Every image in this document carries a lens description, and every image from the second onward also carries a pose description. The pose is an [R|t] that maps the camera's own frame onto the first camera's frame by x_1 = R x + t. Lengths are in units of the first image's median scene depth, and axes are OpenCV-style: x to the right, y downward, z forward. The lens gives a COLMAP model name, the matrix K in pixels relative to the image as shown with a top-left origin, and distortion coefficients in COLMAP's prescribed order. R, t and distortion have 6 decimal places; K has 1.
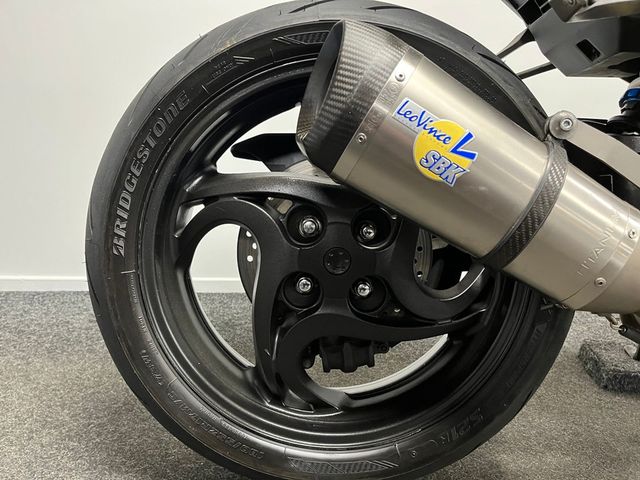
lens RADIAL K [[475.3, 0, 320.0], [0, 475.3, 240.0], [0, 0, 1]] dist [0.000824, -0.000906]
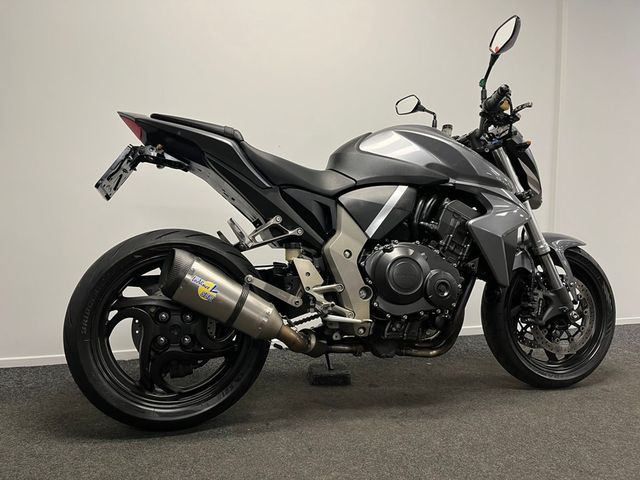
lens RADIAL K [[475.3, 0, 320.0], [0, 475.3, 240.0], [0, 0, 1]] dist [0.000824, -0.000906]
pose [[0.952881, -0.018318, 0.302792, 0.012272], [0.067720, 0.985830, -0.153472, 0.012651], [-0.295690, 0.166746, 0.940619, -1.706513]]
